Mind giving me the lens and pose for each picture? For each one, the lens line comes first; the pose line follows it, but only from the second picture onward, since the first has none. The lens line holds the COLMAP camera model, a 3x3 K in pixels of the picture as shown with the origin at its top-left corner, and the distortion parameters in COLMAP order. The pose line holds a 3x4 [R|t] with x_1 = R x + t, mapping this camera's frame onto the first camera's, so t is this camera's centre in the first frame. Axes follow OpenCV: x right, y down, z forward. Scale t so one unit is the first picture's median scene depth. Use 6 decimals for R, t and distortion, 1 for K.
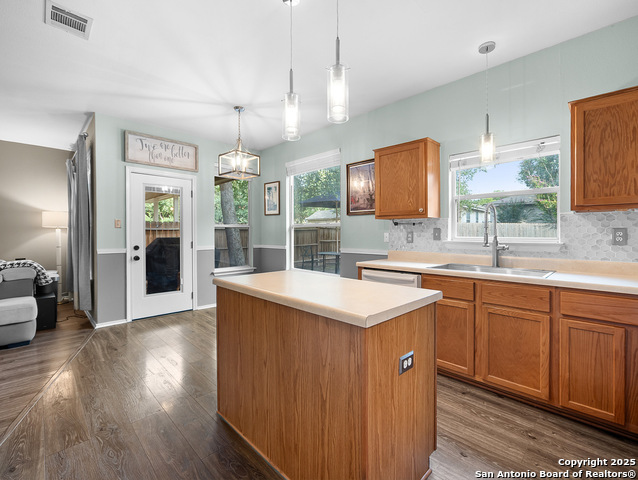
lens RADIAL K [[289.0, 0, 324.1], [0, 289.0, 240.1], [0, 0, 1]] dist [-0.009872, 0.002146]
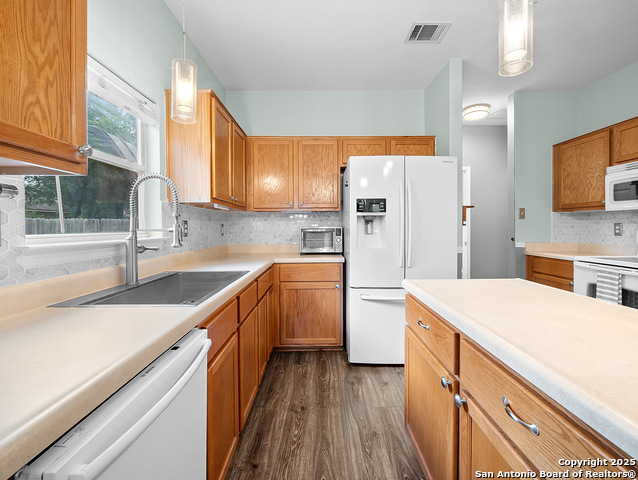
lens RADIAL K [[289.0, 0, 318.5], [0, 289.0, 228.7], [0, 0, 1]] dist [-0.009872, 0.002146]
pose [[-0.703977, -0.002343, 0.710219, -0.049012], [0.022057, 0.999440, 0.025159, -0.015475], [-0.709881, 0.033377, -0.703531, 0.778271]]
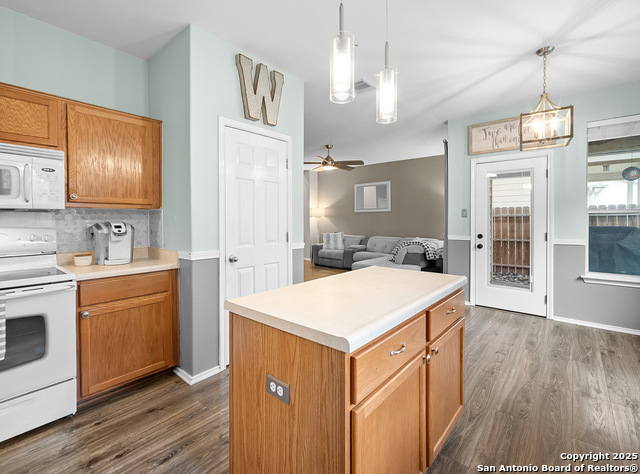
lens RADIAL K [[300.0, 0, 315.1], [0, 300.0, 225.0], [0, 0, 1]] dist [0.000880, 0.000661]
pose [[0.064500, 0.019373, -0.997730, 0.391852], [-0.018885, 0.999656, 0.018190, -0.022519], [0.997739, 0.017669, 0.064844, 0.355455]]
